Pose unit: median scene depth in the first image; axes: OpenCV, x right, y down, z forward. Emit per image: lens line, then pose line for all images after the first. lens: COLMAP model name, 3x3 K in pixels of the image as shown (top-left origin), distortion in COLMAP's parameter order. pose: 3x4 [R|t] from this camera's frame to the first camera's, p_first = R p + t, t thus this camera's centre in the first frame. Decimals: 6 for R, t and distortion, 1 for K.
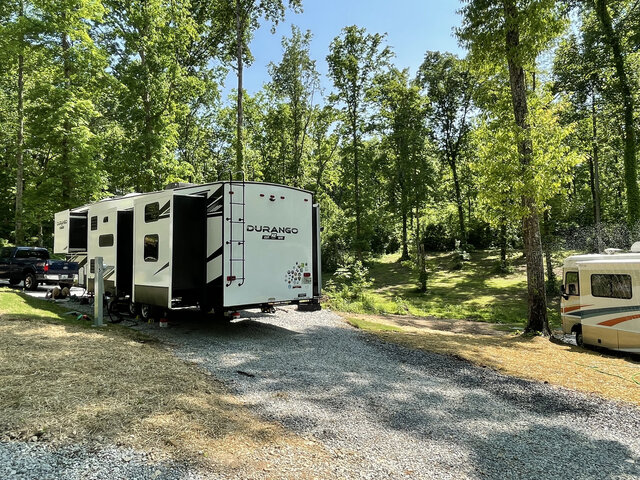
lens RADIAL K [[433.6, 0, 320.5], [0, 433.6, 239.8], [0, 0, 1]] dist [-0.005497, -0.003276]
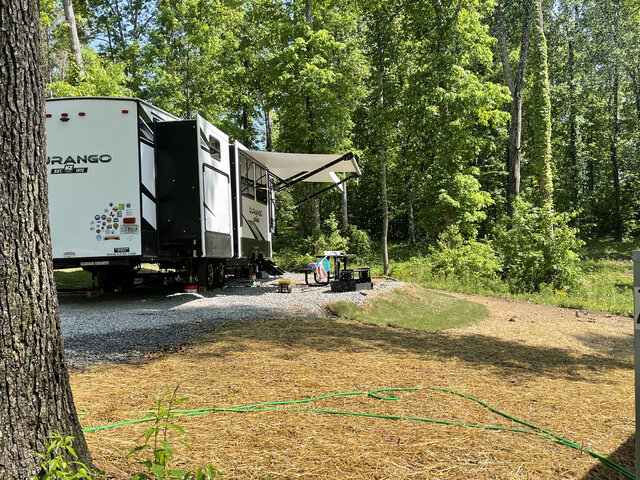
lens RADIAL K [[687.2, 0, 320.2], [0, 687.2, 240.1], [0, 0, 1]] dist [0.014613, 0.000000]
pose [[0.684867, -0.041976, -0.727458, 0.963862], [0.061622, 0.998099, 0.000422, 0.129569], [0.726058, -0.045116, 0.686152, 0.471499]]
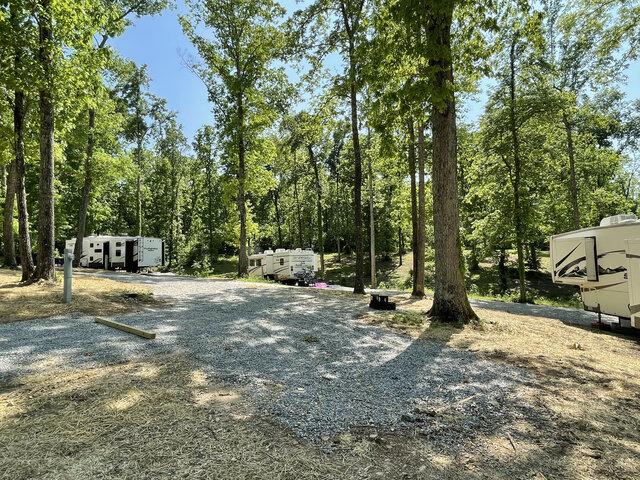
lens RADIAL K [[369.2, 0, 317.8], [0, 369.2, 238.8], [0, 0, 1]] dist [-0.003274, -0.000250]
pose [[0.959128, 0.009124, 0.282826, 0.387354], [-0.004672, 0.999854, -0.016411, -0.059876], [-0.282934, 0.014419, 0.959031, -2.600974]]
